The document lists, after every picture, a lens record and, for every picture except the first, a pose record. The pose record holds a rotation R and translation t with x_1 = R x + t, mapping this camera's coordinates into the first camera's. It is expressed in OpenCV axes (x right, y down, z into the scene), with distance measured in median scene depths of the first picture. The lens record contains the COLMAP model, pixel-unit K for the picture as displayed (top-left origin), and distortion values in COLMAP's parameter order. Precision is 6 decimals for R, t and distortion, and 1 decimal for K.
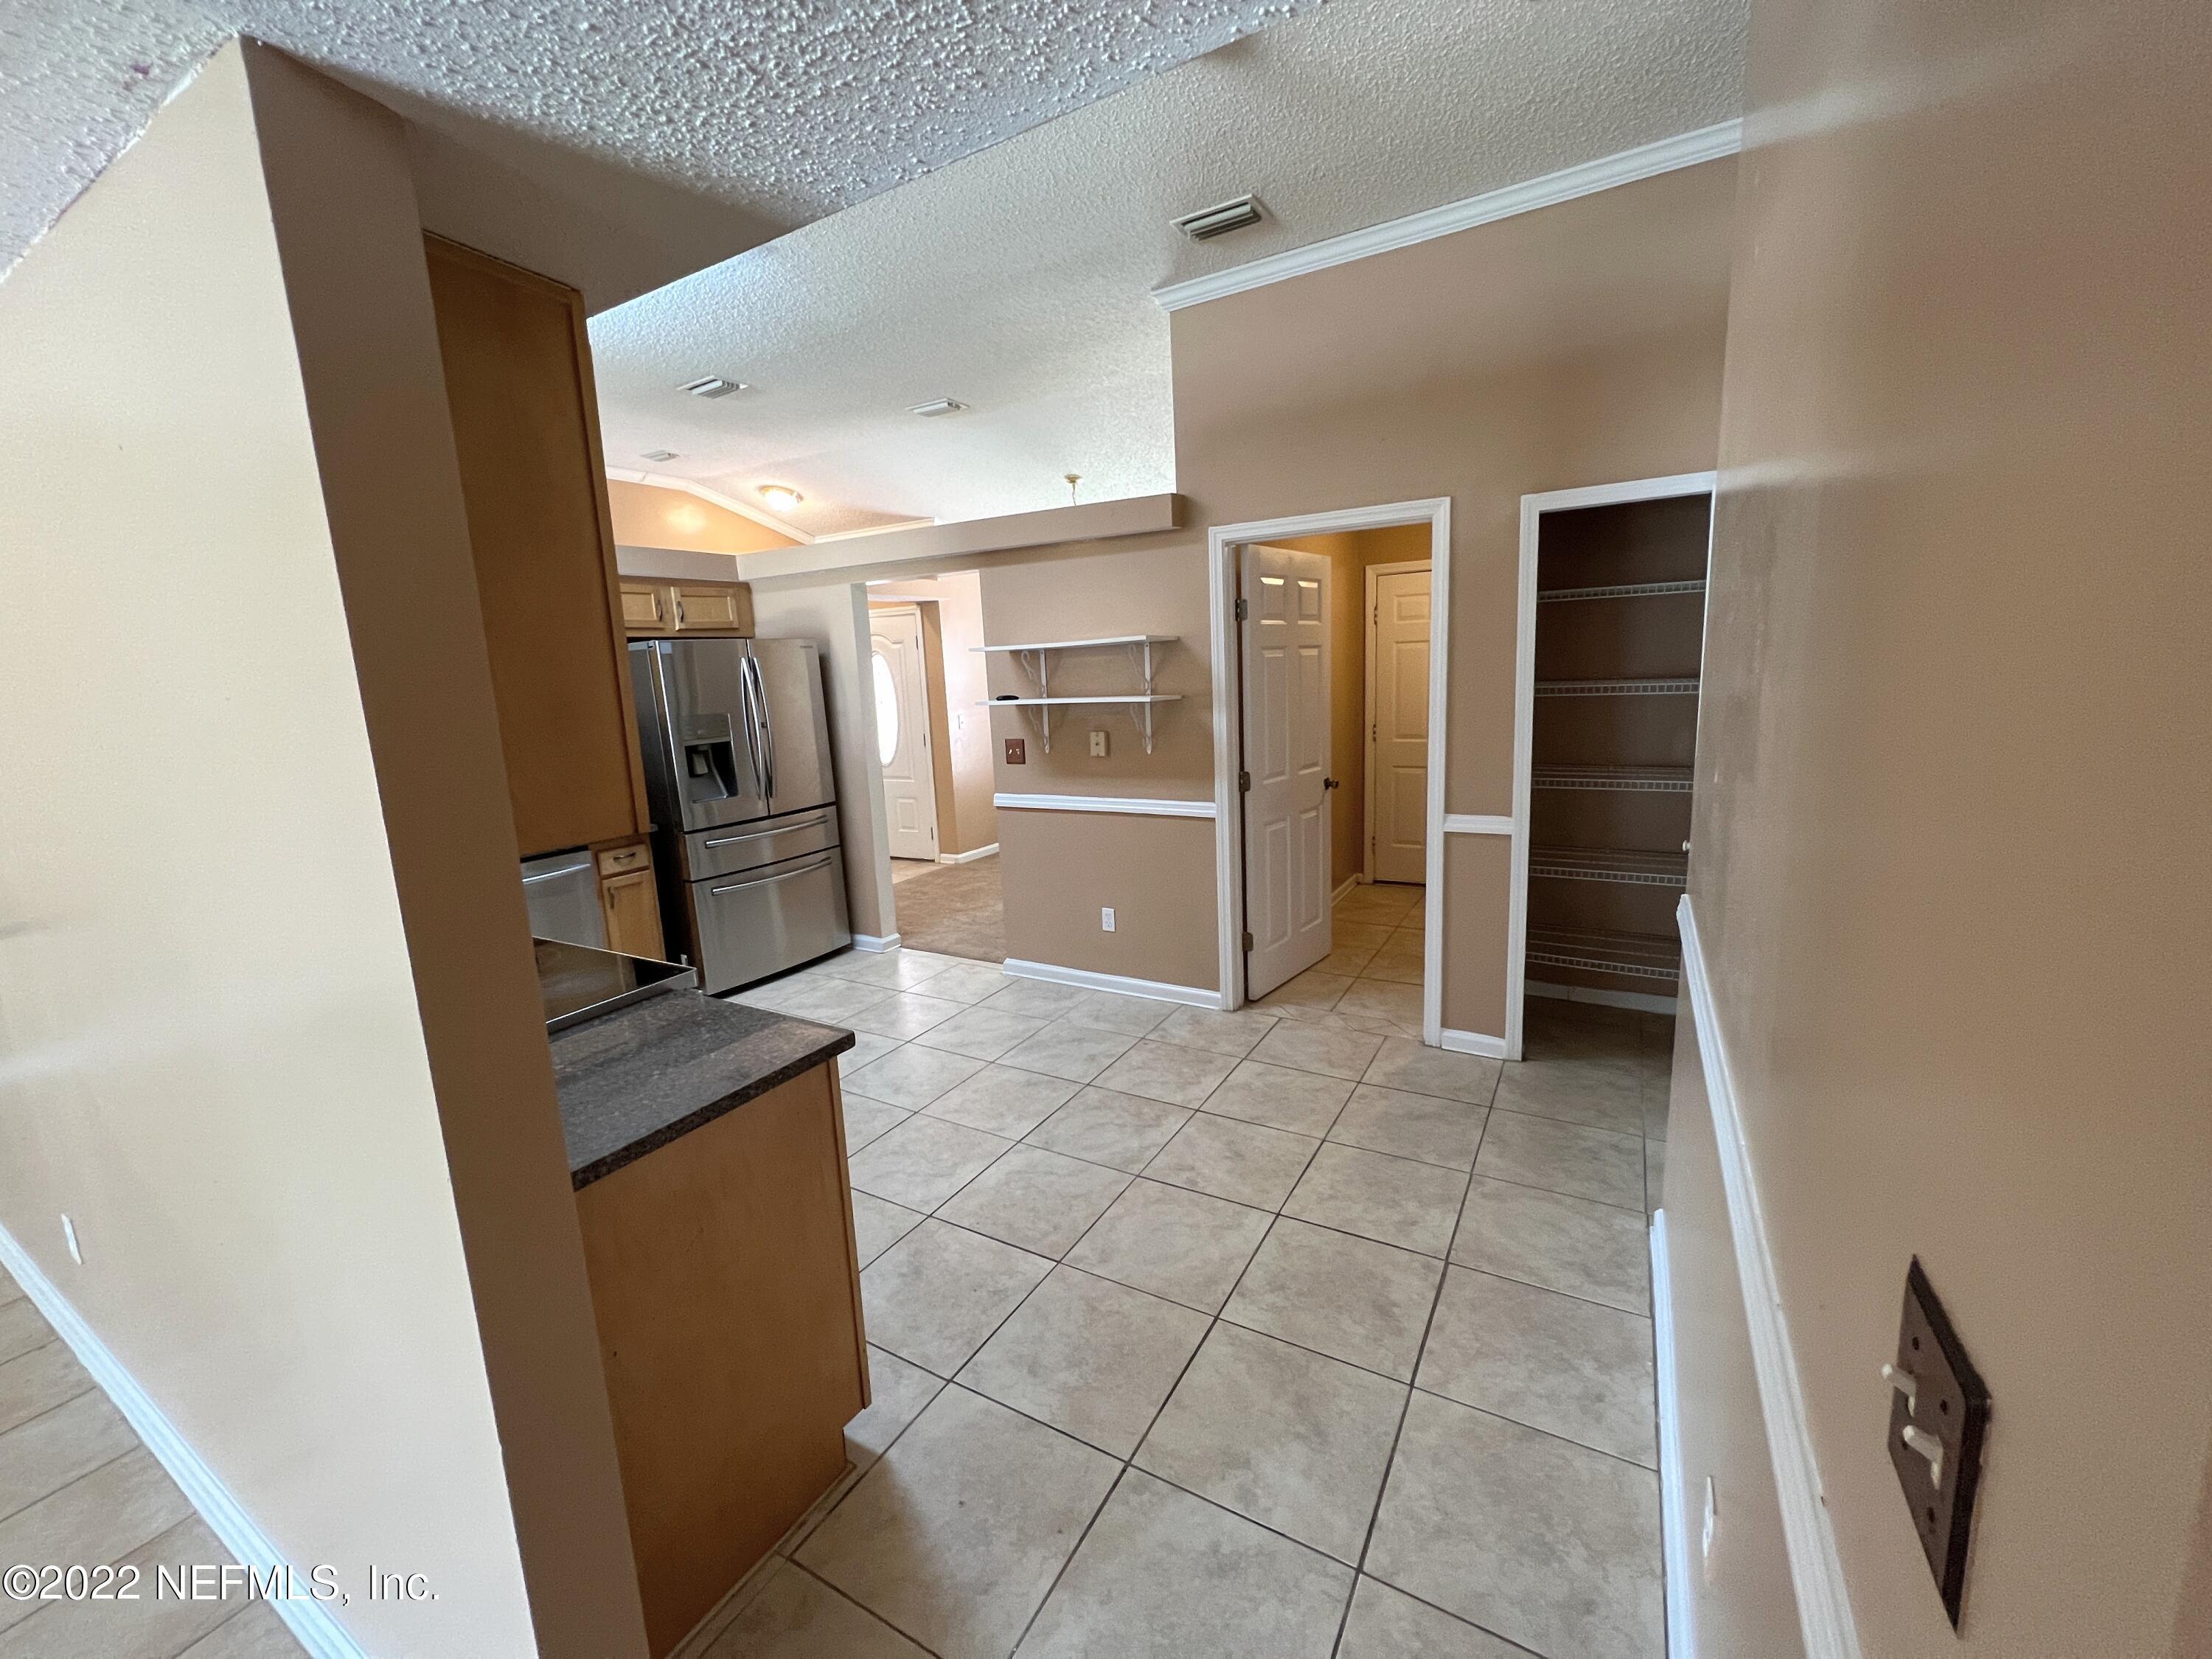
lens RADIAL K [[889.6, 0, 1097.1], [0, 889.6, 823.6], [0, 0, 1]] dist [-0.000812, 0.000224]
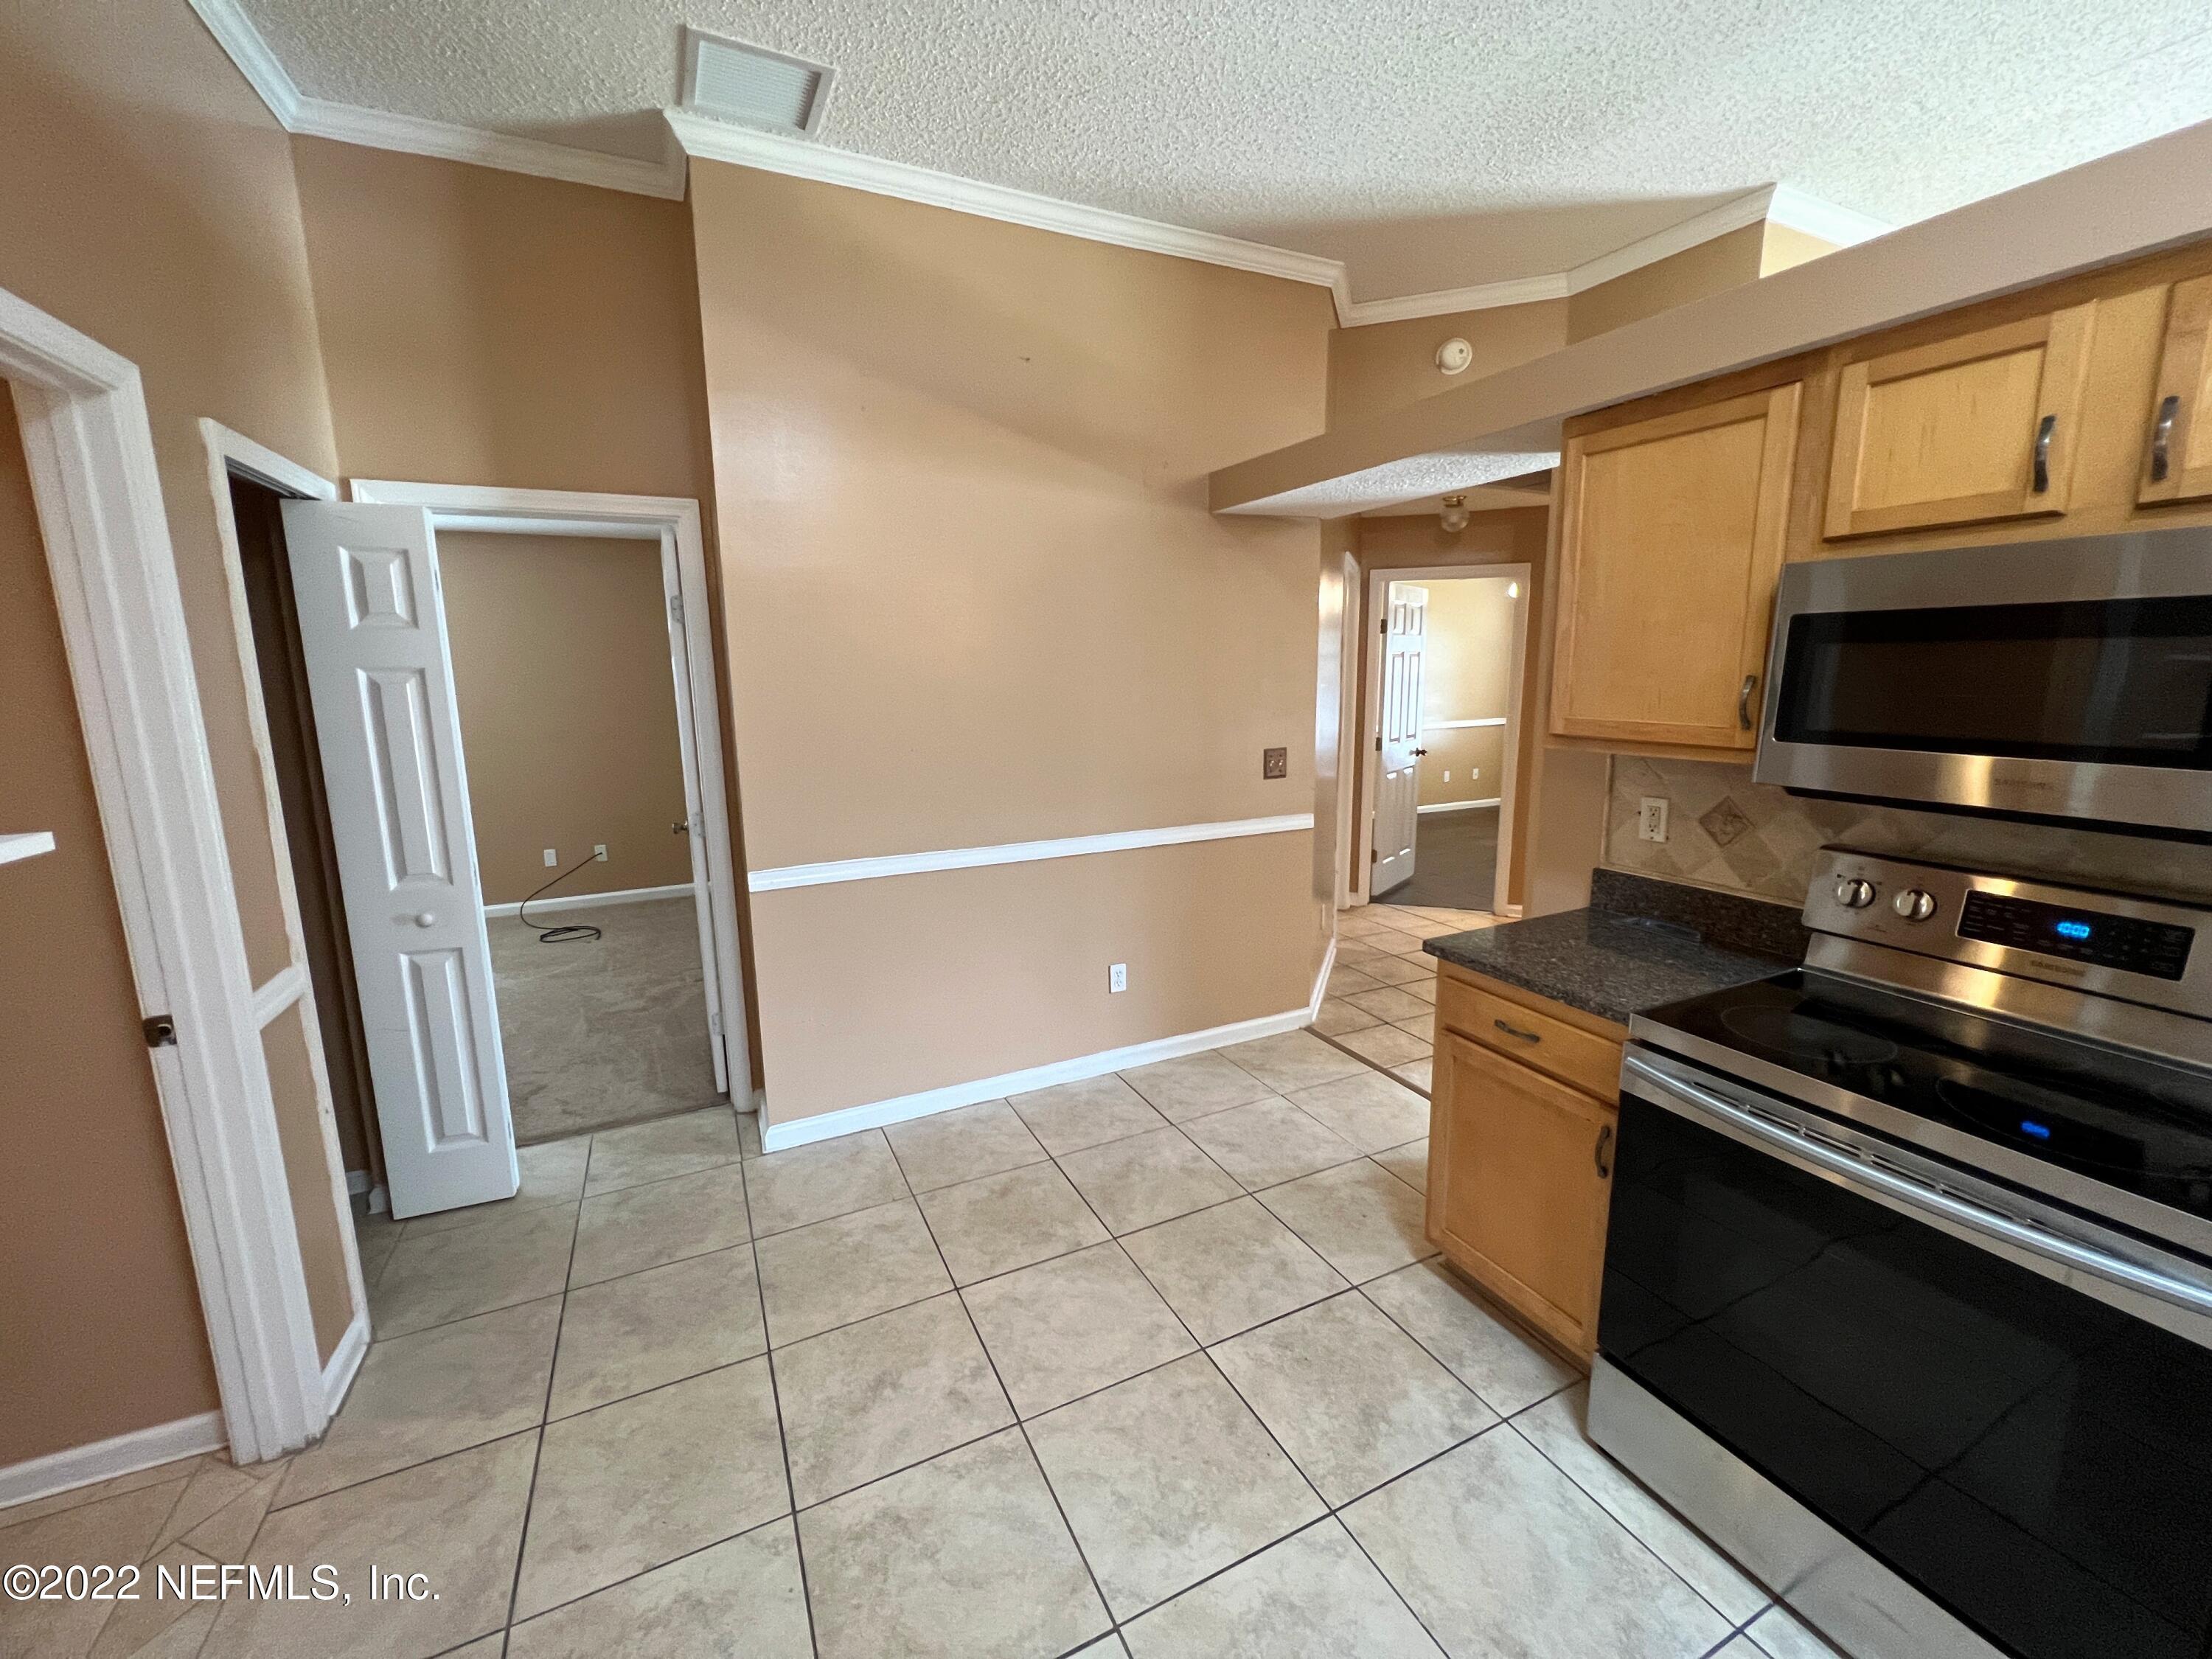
lens RADIAL K [[889.6, 0, 1097.1], [0, 889.6, 823.6], [0, 0, 1]] dist [-0.000812, 0.000224]
pose [[-0.827417, -0.040025, 0.560159, -0.400840], [0.150529, 0.945151, 0.289880, -0.246057], [-0.541038, 0.324172, -0.776010, 1.480225]]
